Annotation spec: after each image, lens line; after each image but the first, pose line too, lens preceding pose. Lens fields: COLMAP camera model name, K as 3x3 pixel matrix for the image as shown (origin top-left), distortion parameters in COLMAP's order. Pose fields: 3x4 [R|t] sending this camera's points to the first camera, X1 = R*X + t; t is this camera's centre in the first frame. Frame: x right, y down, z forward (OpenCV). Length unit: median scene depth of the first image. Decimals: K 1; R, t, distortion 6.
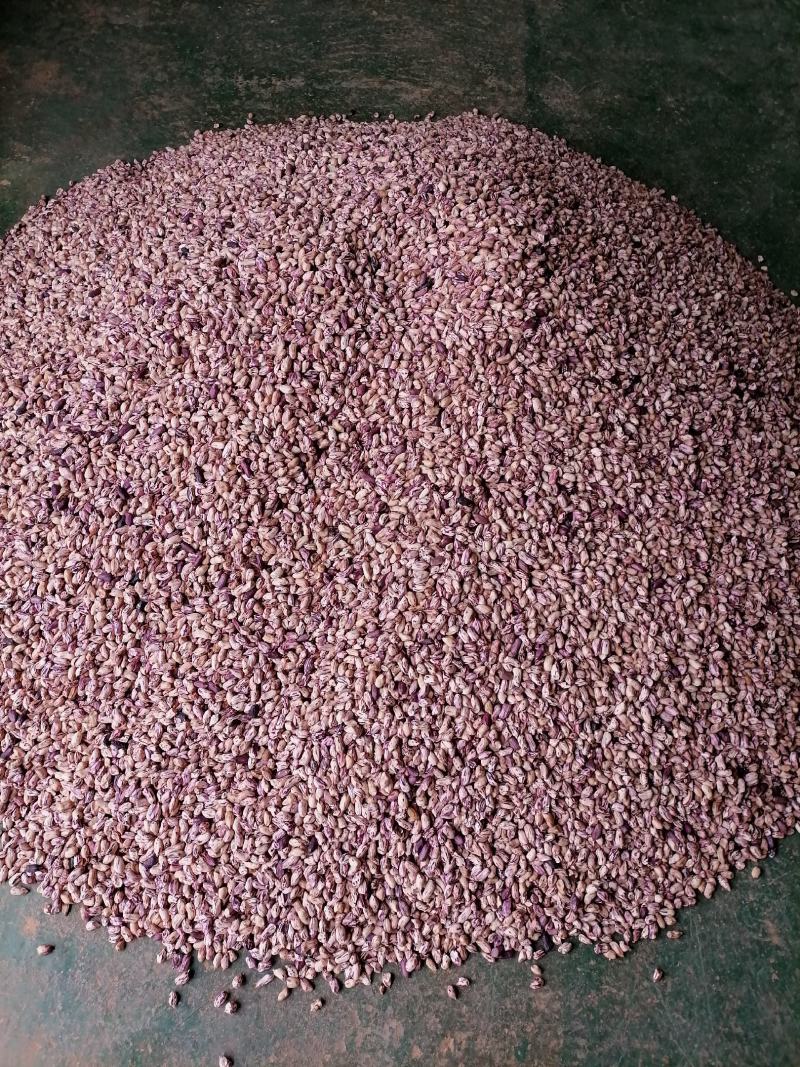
lens RADIAL K [[840.1, 0, 371.0], [0, 840.1, 547.4], [0, 0, 1]] dist [0.018270, -0.011512]
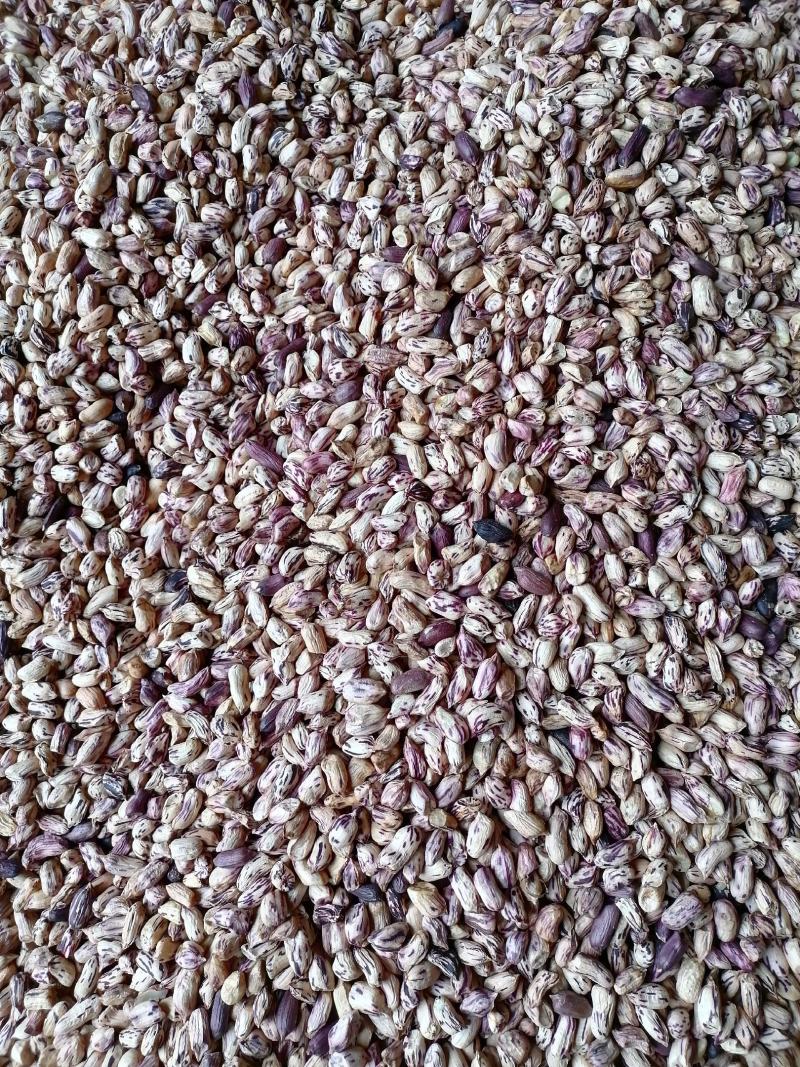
lens RADIAL K [[840.1, 0, 371.0], [0, 840.1, 547.4], [0, 0, 1]] dist [0.018270, -0.011512]
pose [[0.992055, 0.071614, -0.103433, 0.093839], [-0.072590, 0.997346, -0.005697, -0.040557], [0.102751, 0.013160, 0.994620, 0.599453]]
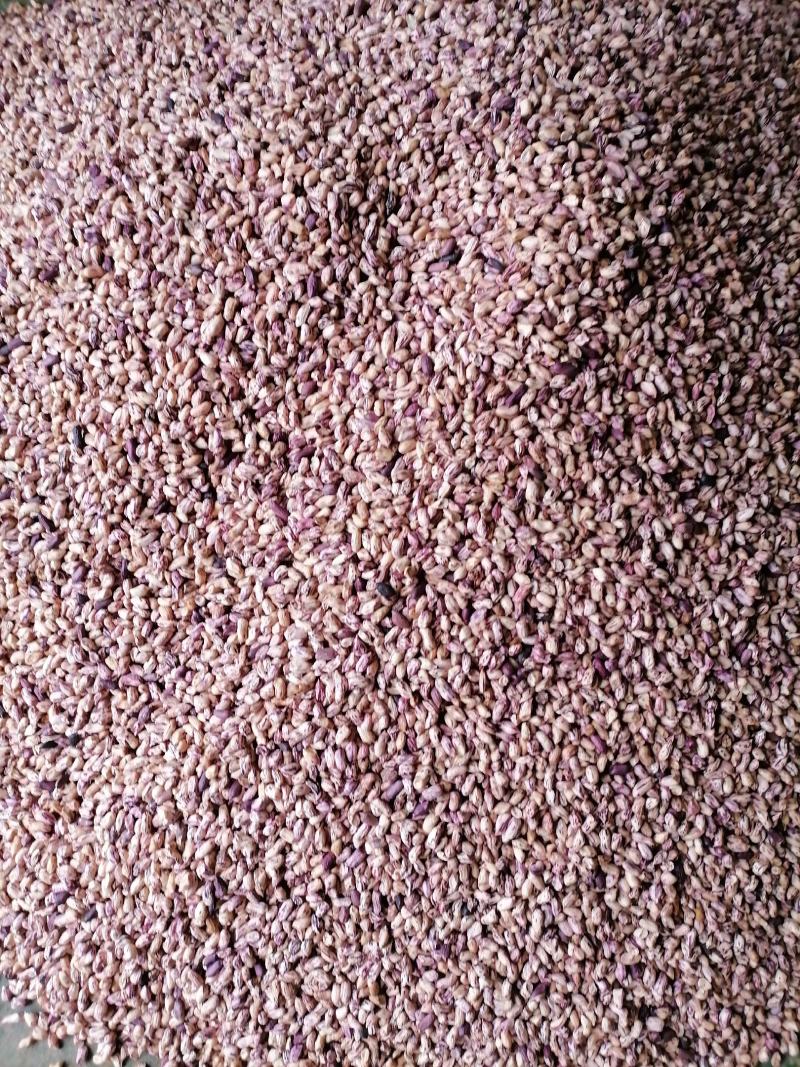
lens RADIAL K [[840.1, 0, 371.0], [0, 840.1, 547.4], [0, 0, 1]] dist [0.018270, -0.011512]
pose [[0.938921, 0.317417, -0.132940, 0.180044], [-0.278637, 0.927922, 0.247632, -0.259397], [0.201961, -0.195465, 0.959690, 0.306559]]
